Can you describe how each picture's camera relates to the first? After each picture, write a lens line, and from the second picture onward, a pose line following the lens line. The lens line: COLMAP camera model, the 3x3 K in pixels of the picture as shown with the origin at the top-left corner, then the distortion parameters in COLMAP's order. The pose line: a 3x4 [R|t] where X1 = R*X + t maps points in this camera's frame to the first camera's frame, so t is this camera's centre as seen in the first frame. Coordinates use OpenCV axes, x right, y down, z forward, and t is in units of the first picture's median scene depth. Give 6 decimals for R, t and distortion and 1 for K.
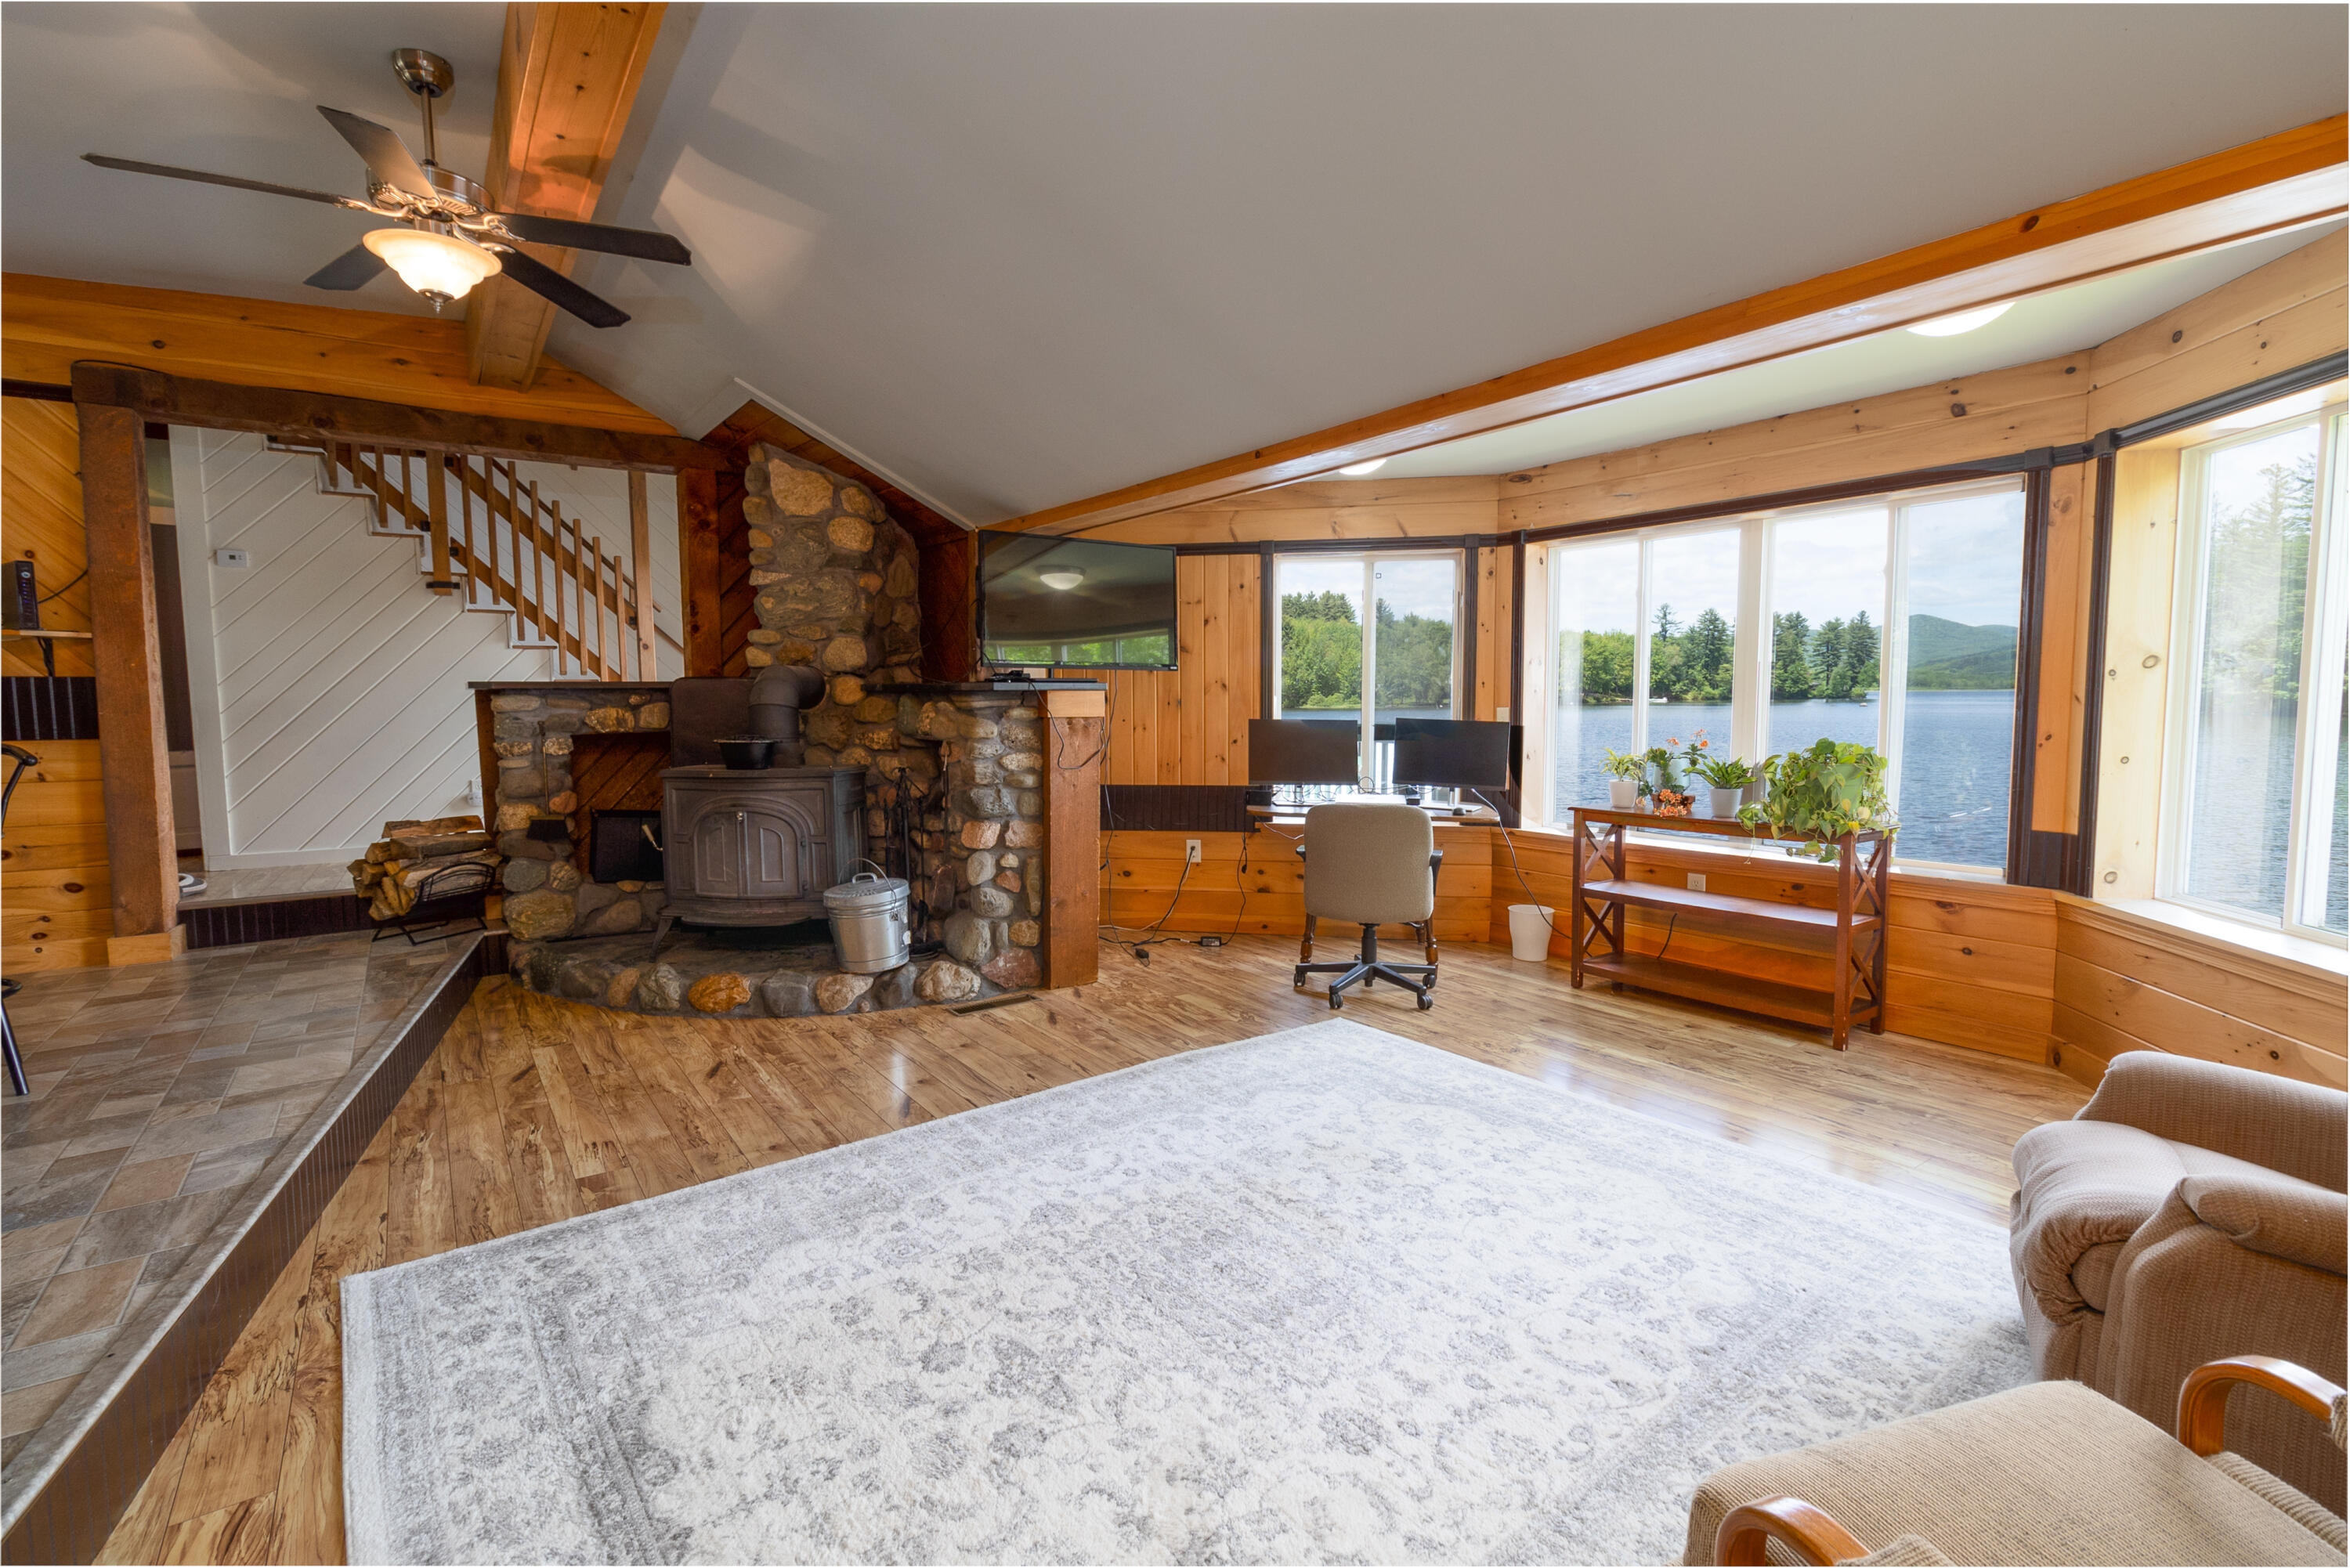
lens RADIAL K [[1082.6, 0, 1173.5], [0, 1082.6, 780.8], [0, 0, 1]] dist [-0.003261, -0.000905]
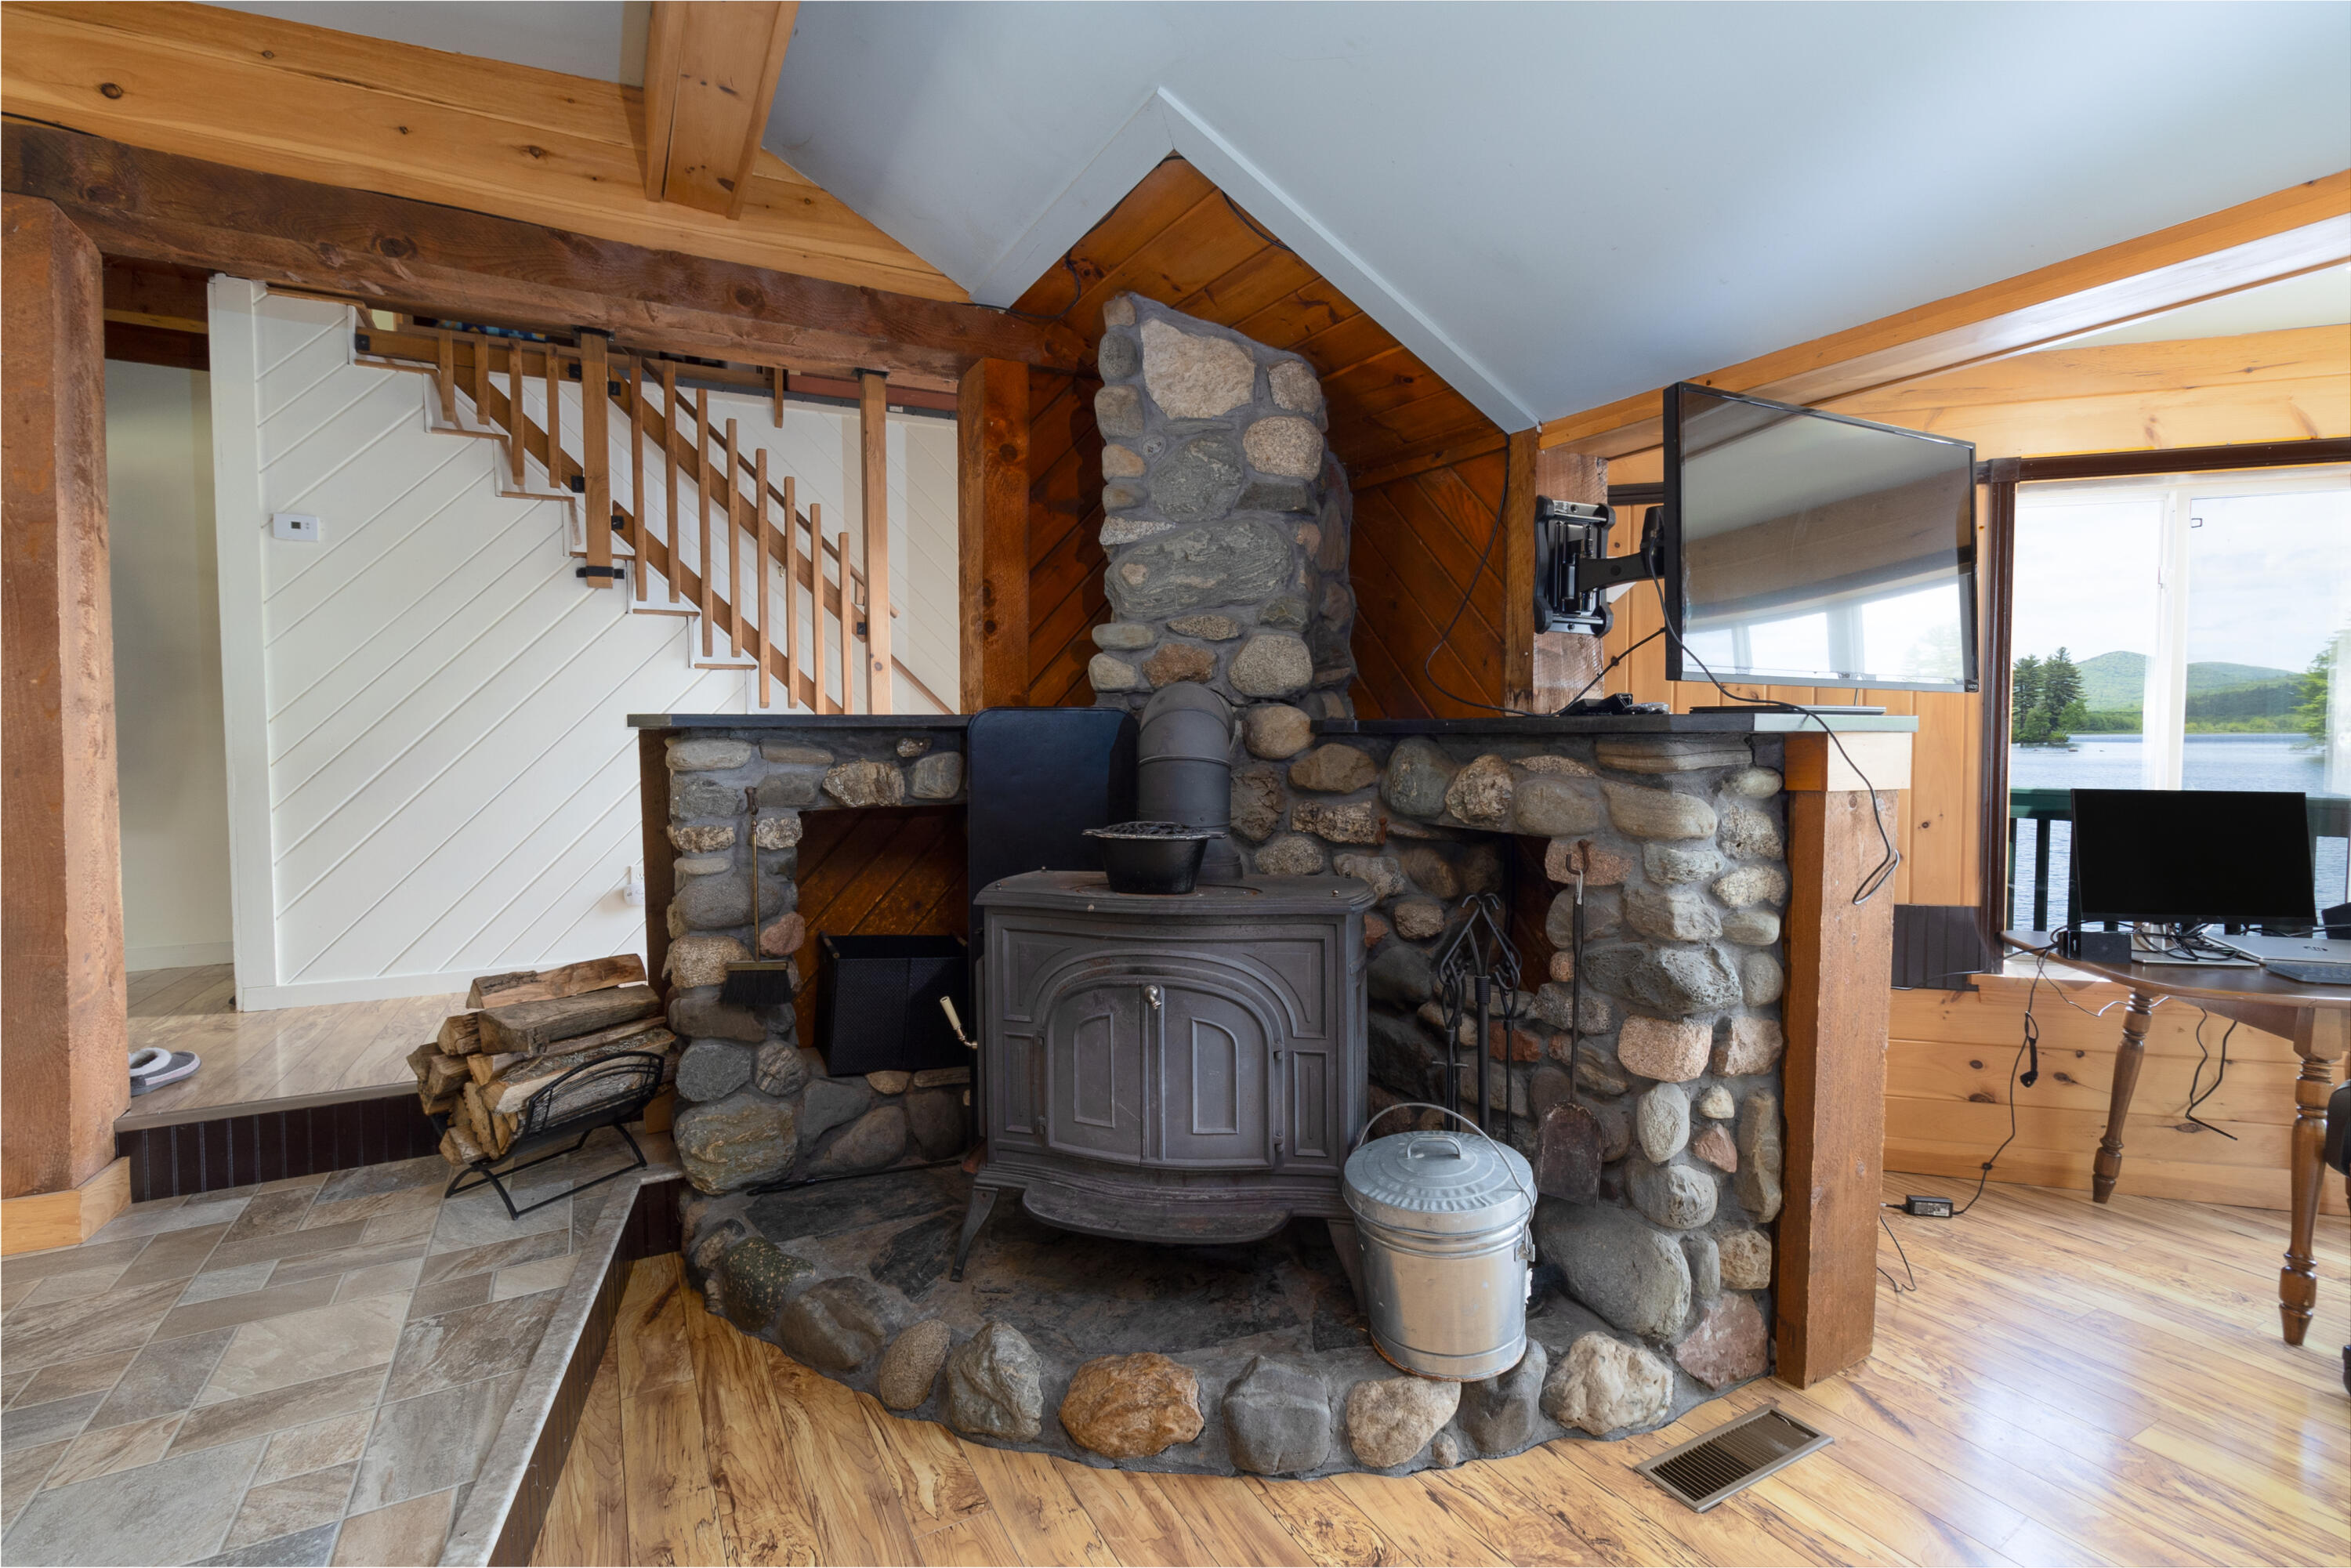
lens RADIAL K [[1083.1, 0, 1163.2], [0, 1083.1, 775.9], [0, 0, 1]] dist [-0.003261, -0.000905]
pose [[0.992307, 0.005616, -0.123677, -0.306110], [-0.011006, 0.999017, -0.042945, -0.038993], [0.123314, 0.043976, 0.991393, 0.476873]]
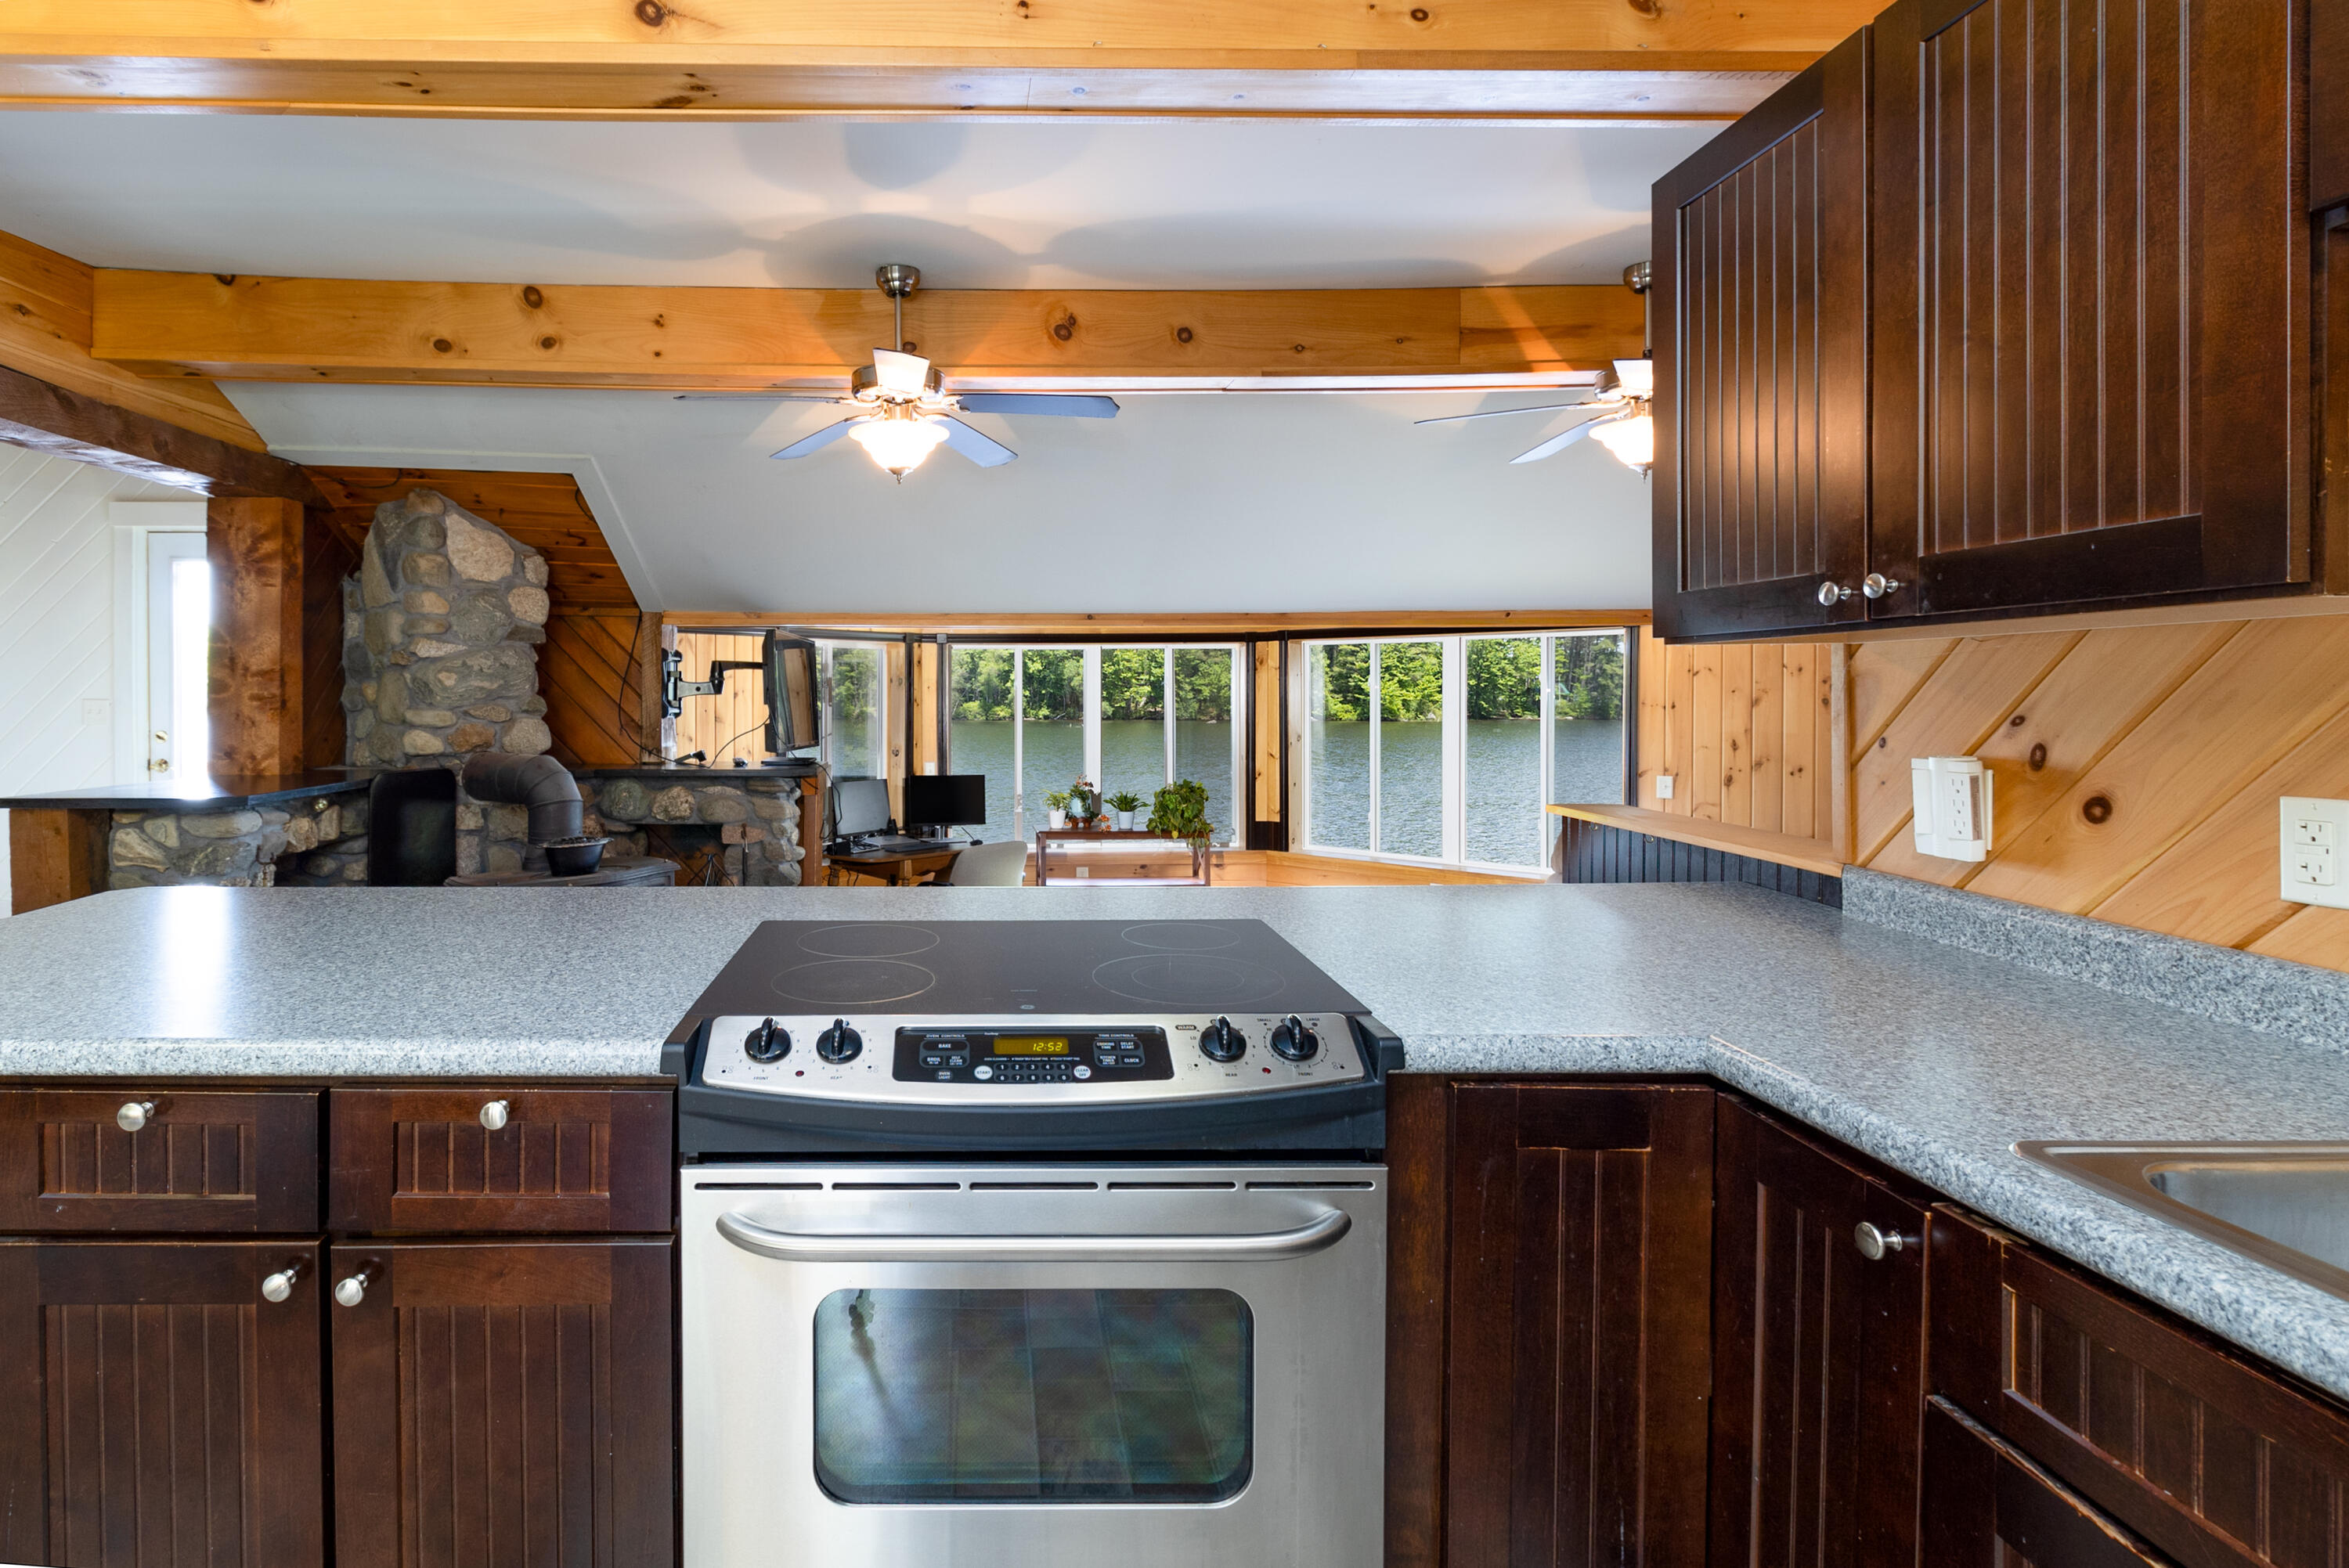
lens RADIAL K [[1163.4, 0, 1012.0], [0, 1163.4, 705.5], [0, 0, 1]] dist [-0.003896, -0.000104]
pose [[0.558514, -0.000966, 0.829494, -0.930910], [0.065594, 0.996919, -0.043004, -0.079328], [-0.826897, 0.078429, 0.556857, 0.133455]]
